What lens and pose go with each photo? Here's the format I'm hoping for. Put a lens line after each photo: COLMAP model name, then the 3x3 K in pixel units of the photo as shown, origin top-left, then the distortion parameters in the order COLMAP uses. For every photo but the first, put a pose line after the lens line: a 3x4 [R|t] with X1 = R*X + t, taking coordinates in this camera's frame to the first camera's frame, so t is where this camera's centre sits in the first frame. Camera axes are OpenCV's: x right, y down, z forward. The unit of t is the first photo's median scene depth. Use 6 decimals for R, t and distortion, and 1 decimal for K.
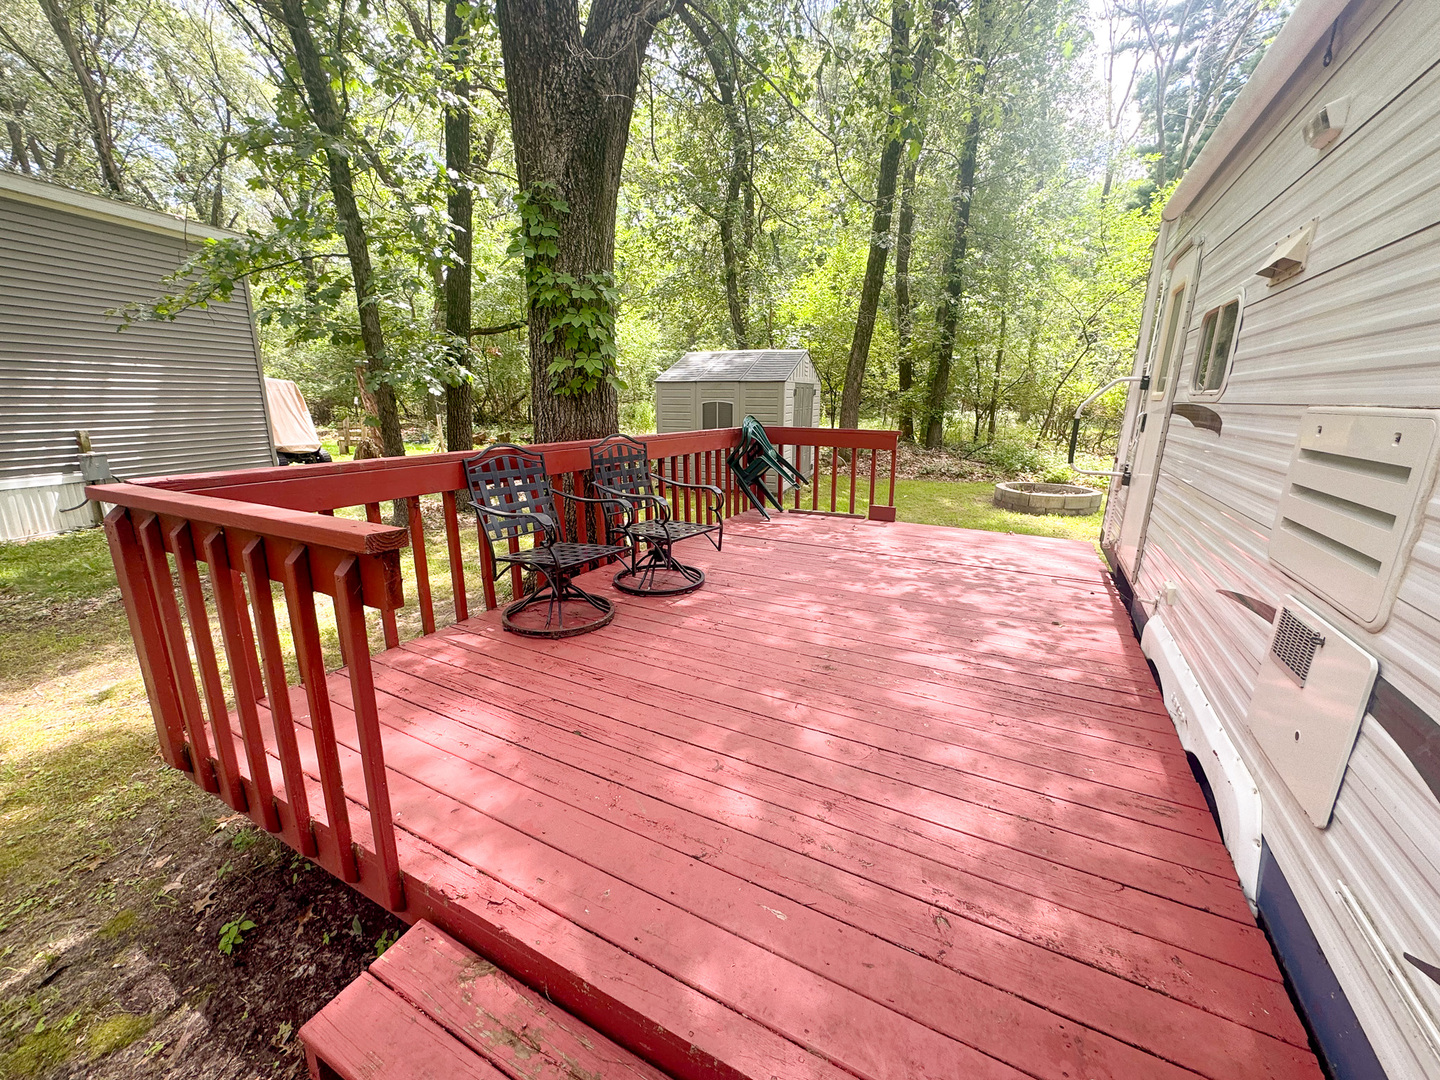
lens RADIAL K [[577.3, 0, 720.0], [0, 577.3, 540.0], [0, 0, 1]] dist [-0.001289, -0.000149]
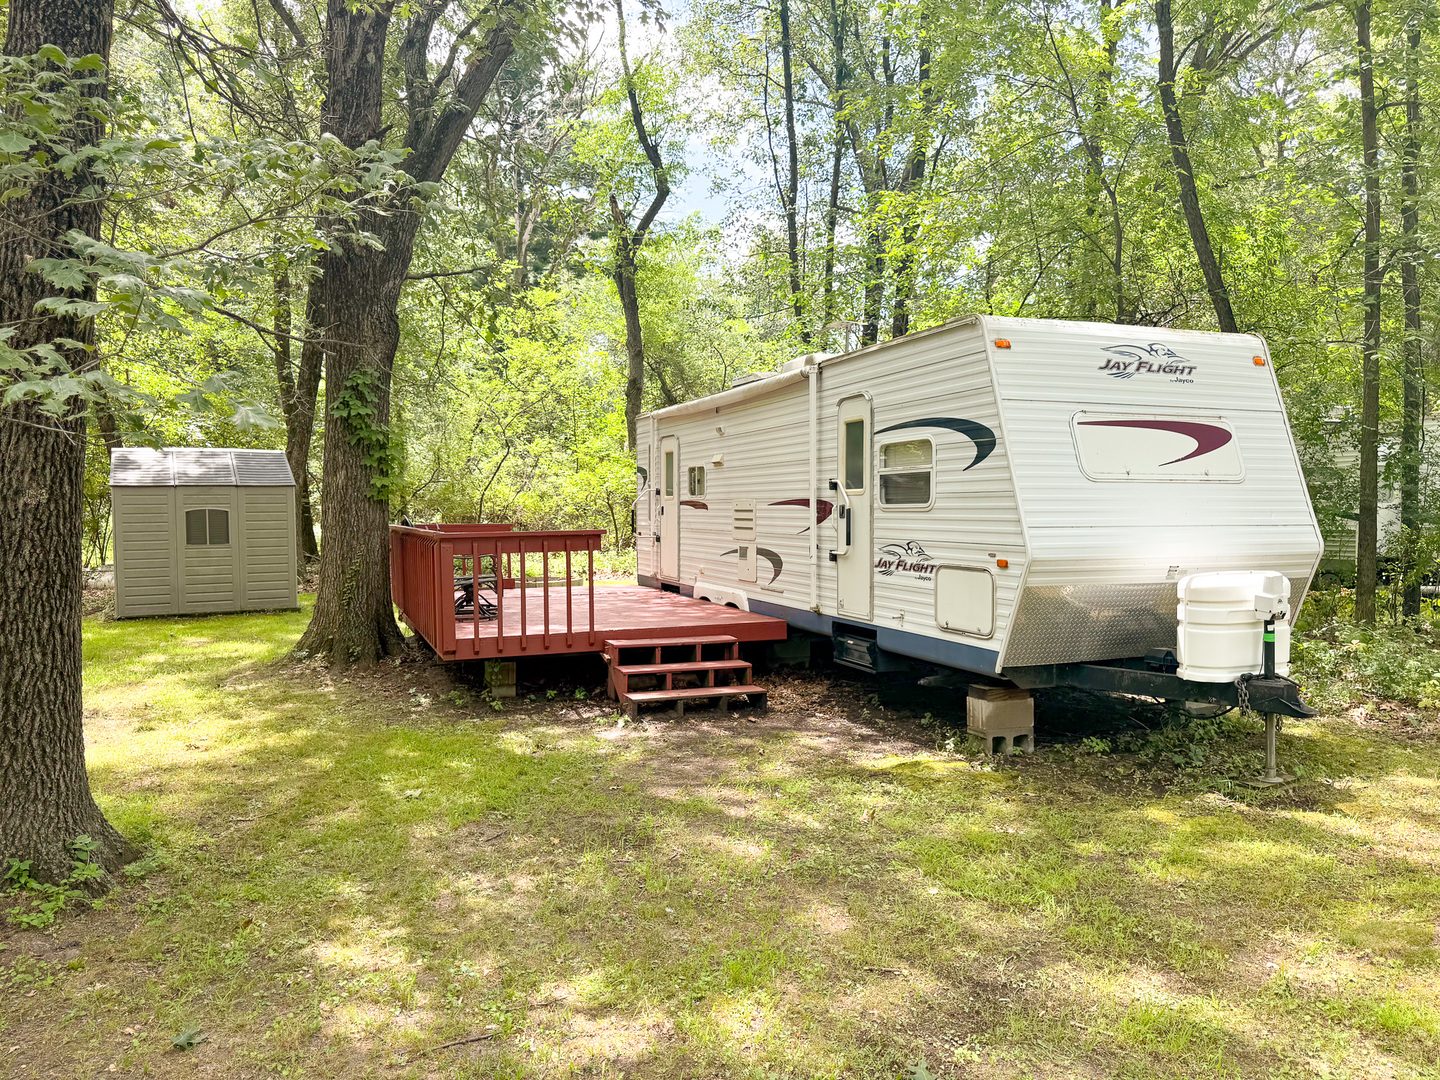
lens RADIAL K [[1013.6, 0, 720.0], [0, 1013.6, 540.0], [0, 0, 1]] dist [0.036016, -0.001592]
pose [[0.646244, -0.035933, 0.762284, -2.095277], [0.192159, 0.974367, -0.116976, 0.402717], [-0.738542, 0.222075, 0.636584, -1.593375]]
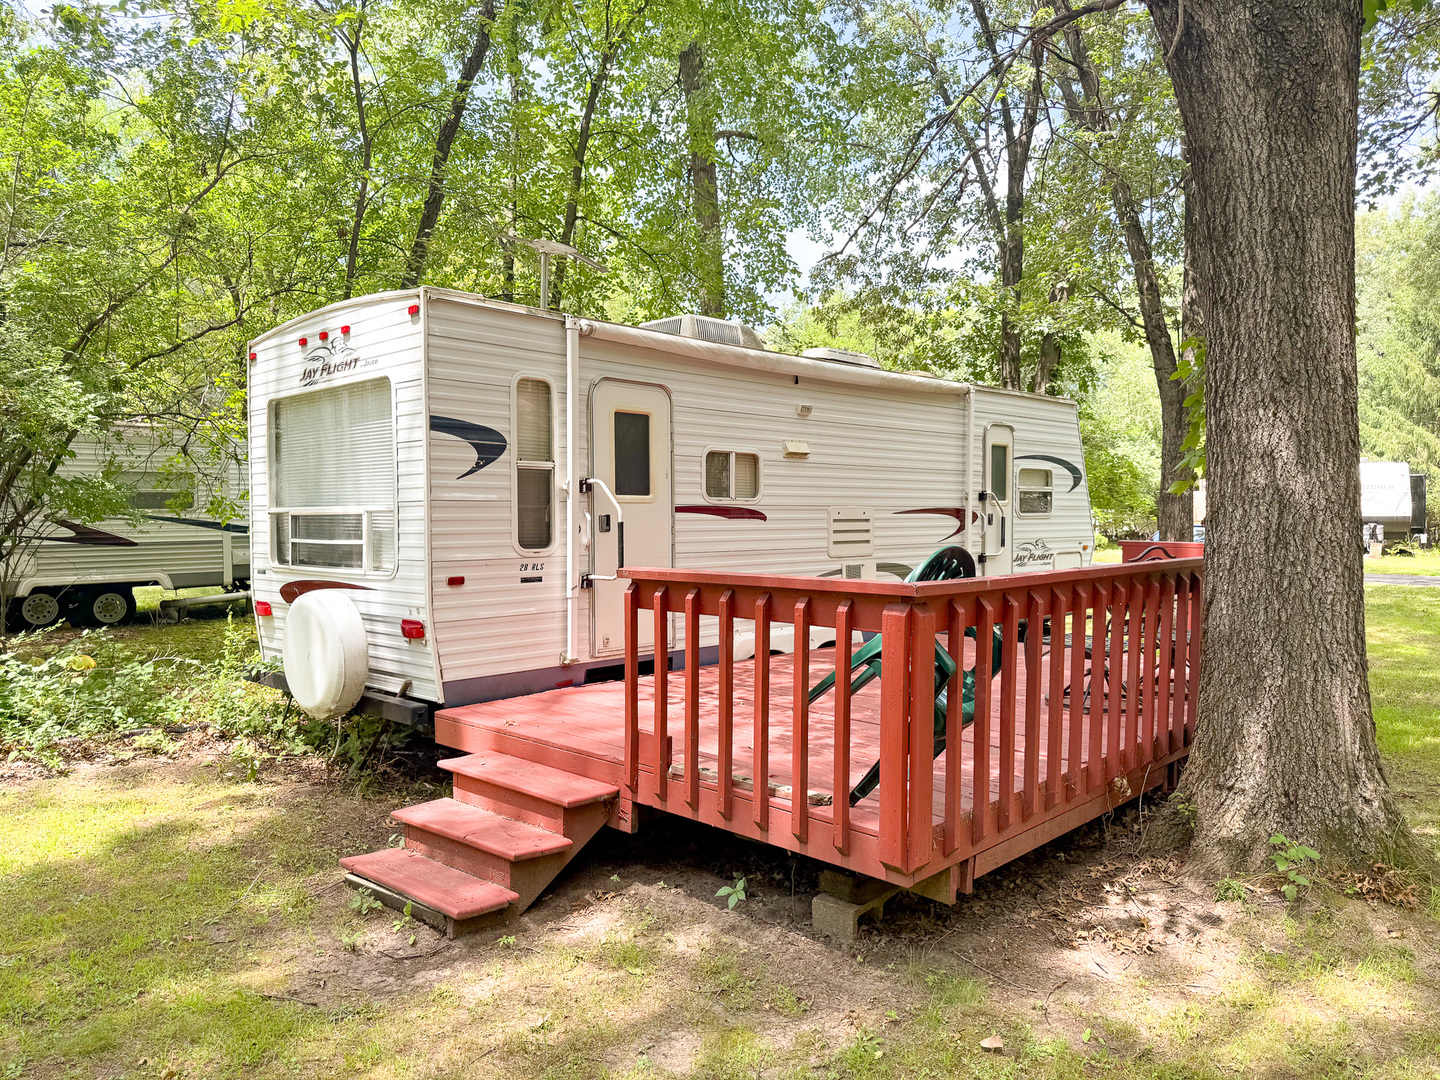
lens RADIAL K [[1013.6, 0, 720.0], [0, 1013.6, 540.0], [0, 0, 1]] dist [0.036016, -0.001592]
pose [[-0.957256, -0.016198, 0.288789, -0.003232], [0.061633, 0.964077, 0.258373, -0.703013], [-0.282600, 0.265128, -0.921870, 2.922131]]
